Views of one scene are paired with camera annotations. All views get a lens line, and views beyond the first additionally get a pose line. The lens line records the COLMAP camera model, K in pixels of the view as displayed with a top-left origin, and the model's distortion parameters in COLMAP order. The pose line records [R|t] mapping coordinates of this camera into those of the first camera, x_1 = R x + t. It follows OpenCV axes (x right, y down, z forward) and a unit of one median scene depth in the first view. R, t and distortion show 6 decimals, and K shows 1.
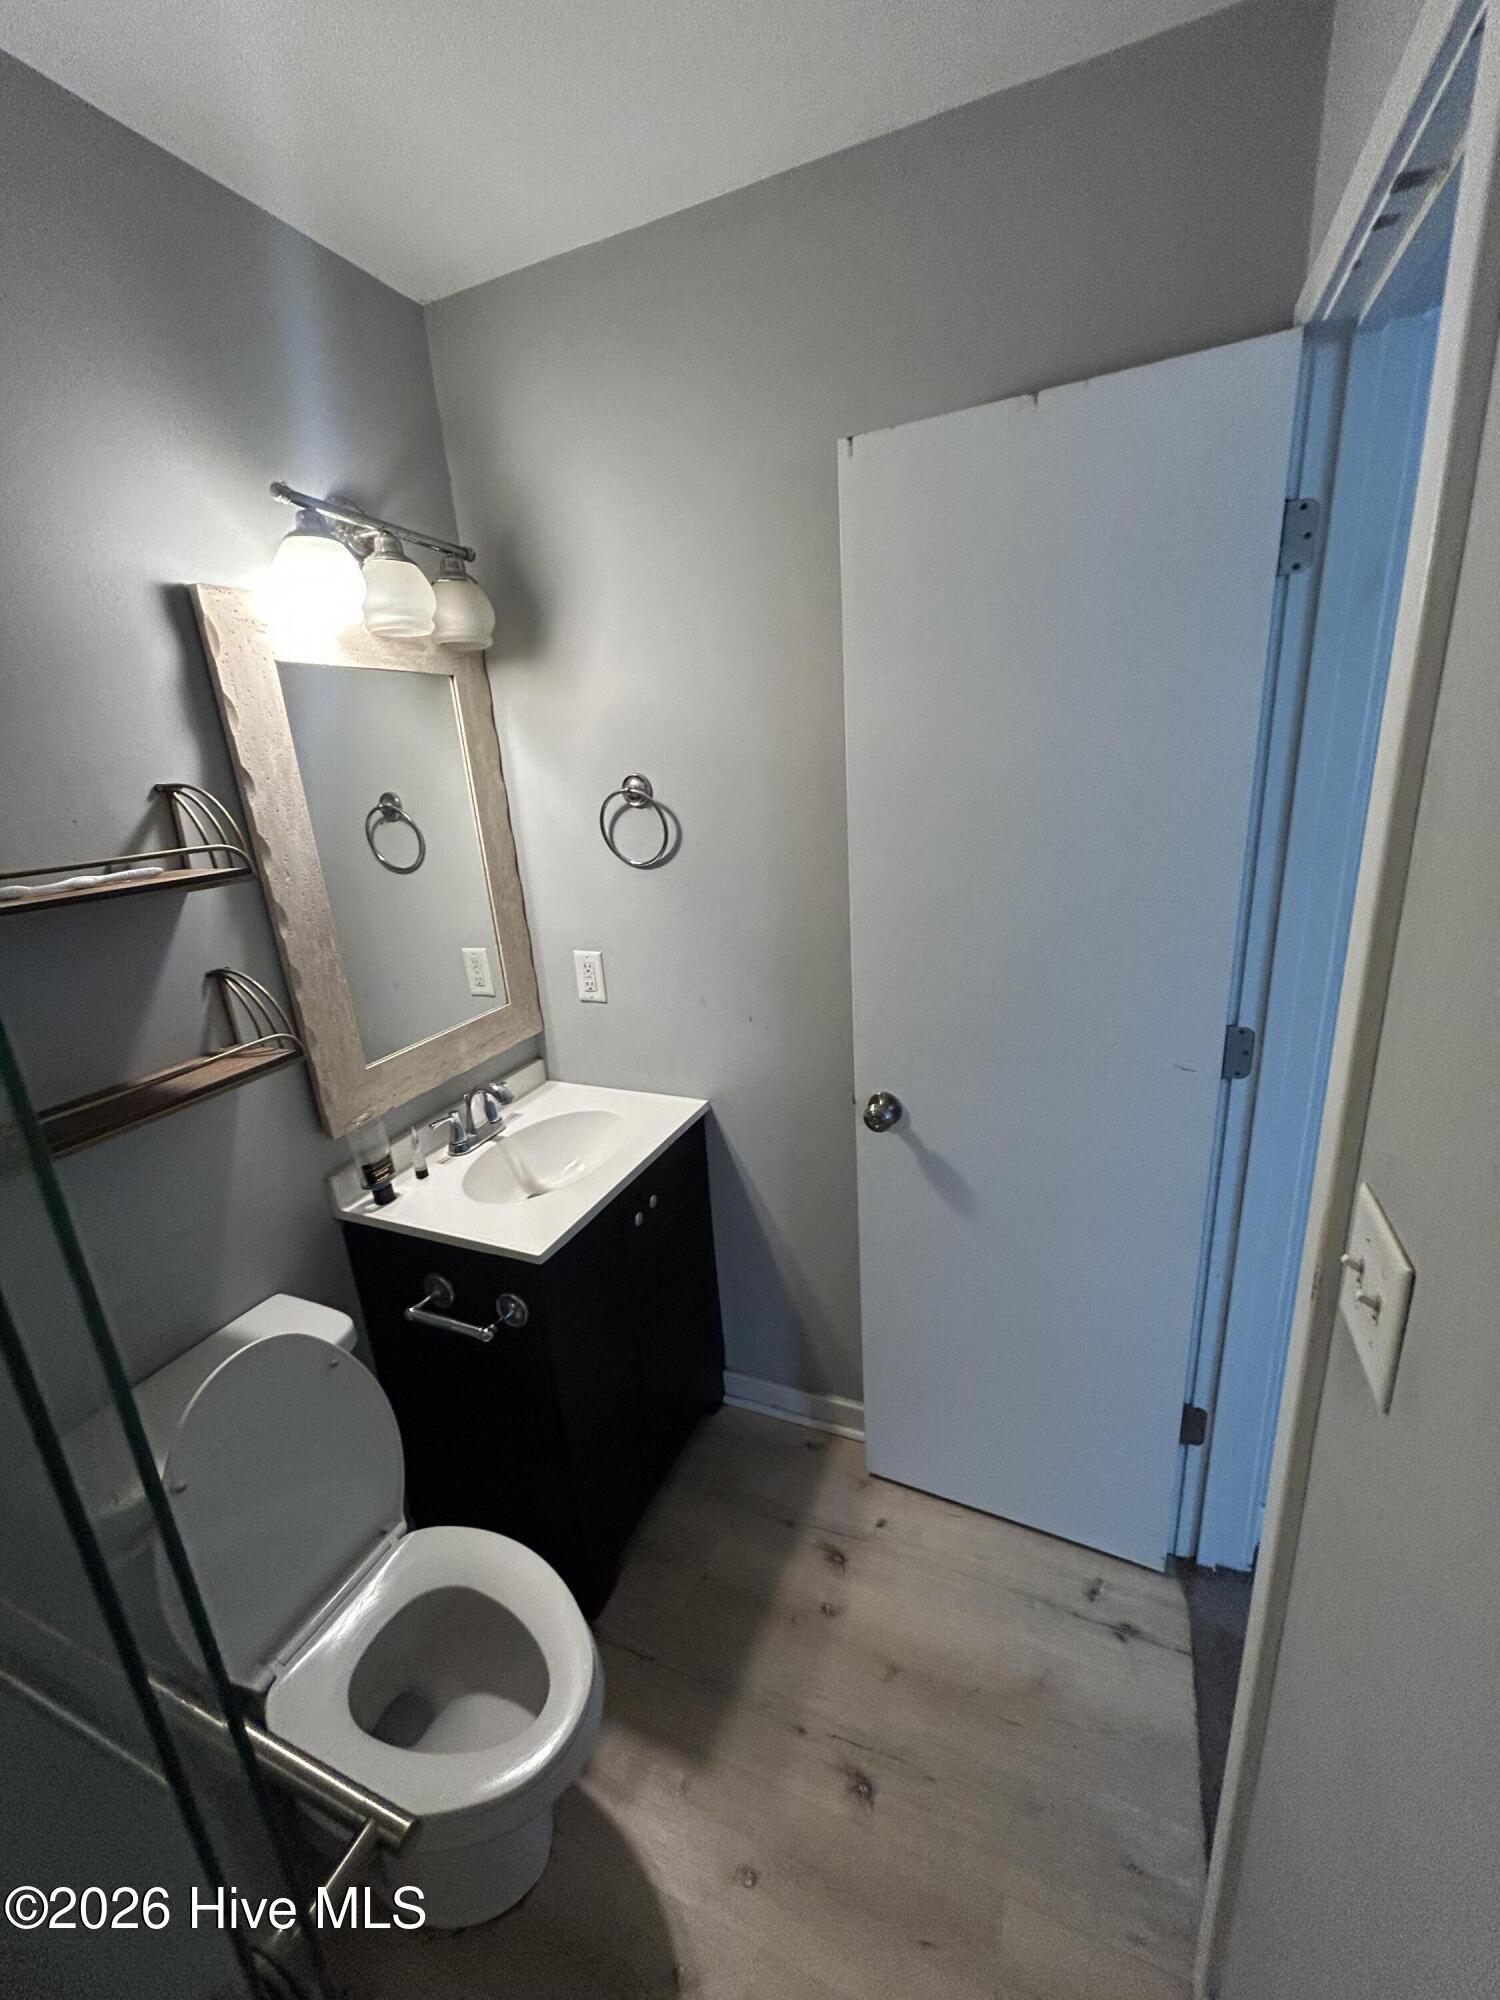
lens RADIAL K [[806.7, 0, 759.0], [0, 806.7, 1001.9], [0, 0, 1]] dist [-0.001501, 0.000819]
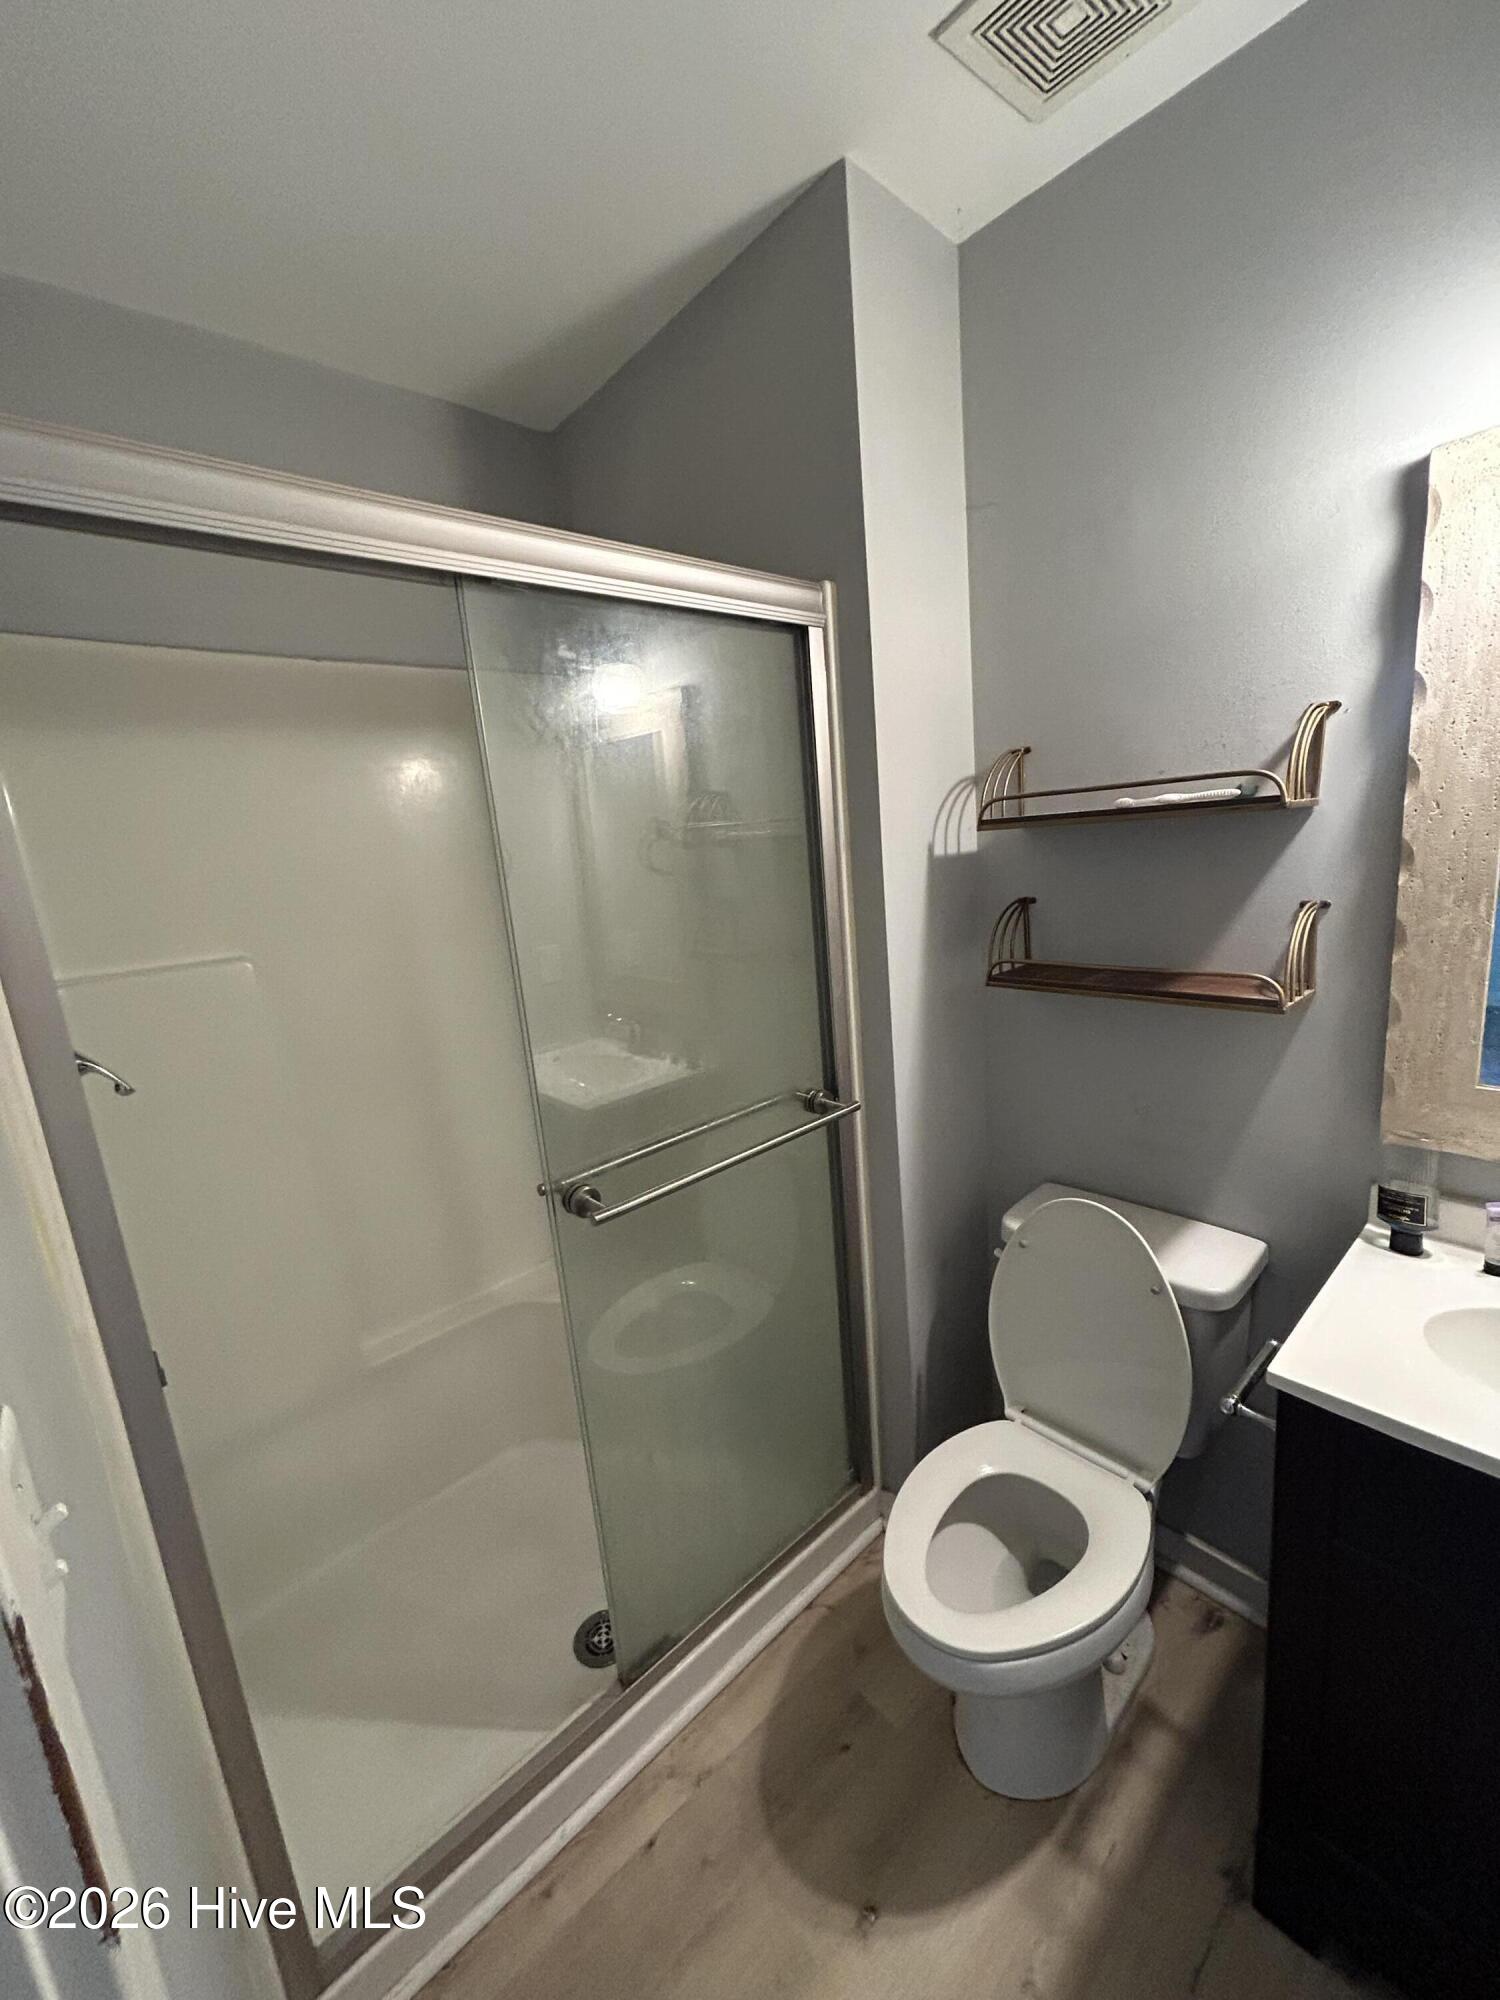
lens RADIAL K [[806.7, 0, 759.7], [0, 806.7, 993.7], [0, 0, 1]] dist [-0.001501, 0.000819]
pose [[-0.414511, 0.278570, -0.866360, 0.432877], [-0.156880, 0.915872, 0.369550, -0.181871], [0.896420, 0.289097, -0.335937, 0.743525]]
